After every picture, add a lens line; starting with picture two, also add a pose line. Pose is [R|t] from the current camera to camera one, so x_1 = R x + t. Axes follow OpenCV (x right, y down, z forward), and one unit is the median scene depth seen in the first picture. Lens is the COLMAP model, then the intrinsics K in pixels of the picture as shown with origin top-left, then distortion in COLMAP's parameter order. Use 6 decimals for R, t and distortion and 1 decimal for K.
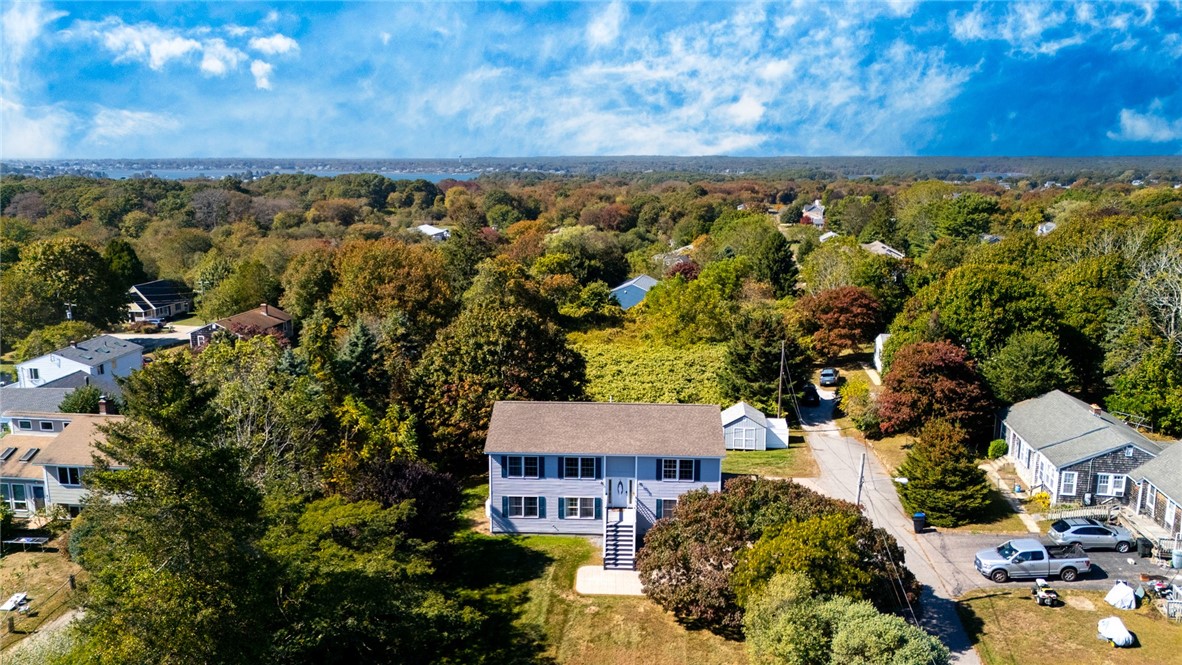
lens RADIAL K [[852.6, 0, 592.2], [0, 852.6, 343.2], [0, 0, 1]] dist [0.031950, -0.012644]
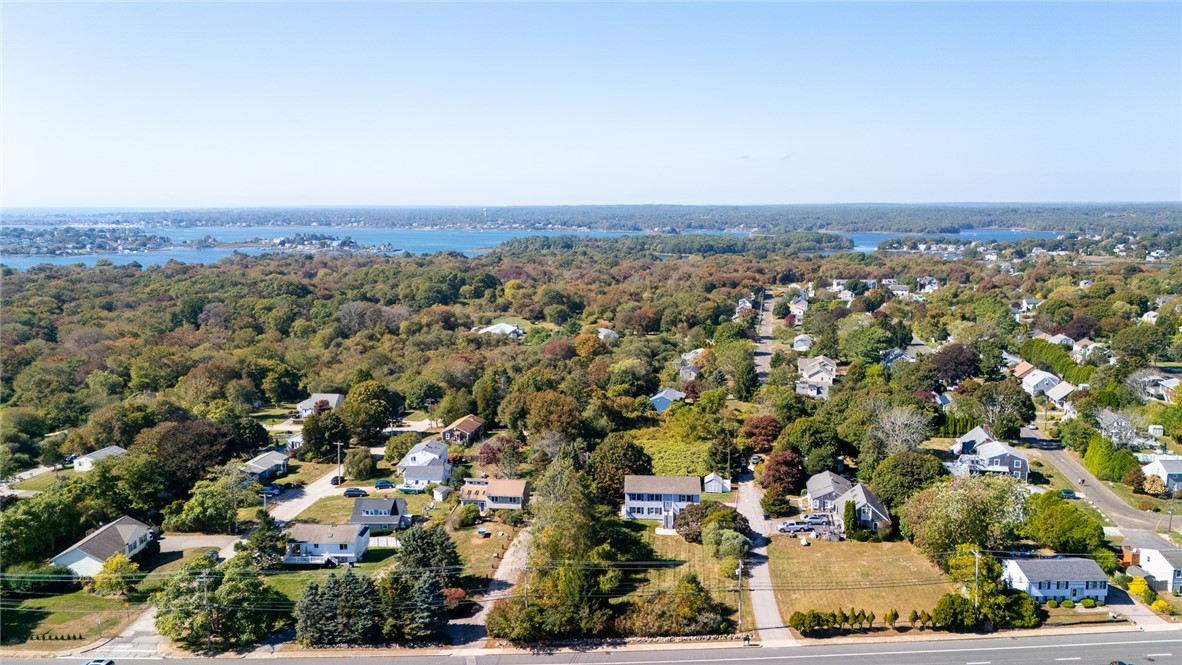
lens RADIAL K [[852.6, 0, 589.1], [0, 852.6, 323.3], [0, 0, 1]] dist [0.031950, -0.012644]
pose [[0.999709, -0.000738, -0.024130, -0.130865], [-0.001060, 0.997227, -0.074413, -0.189438], [0.024118, 0.074417, 0.996936, -1.593809]]
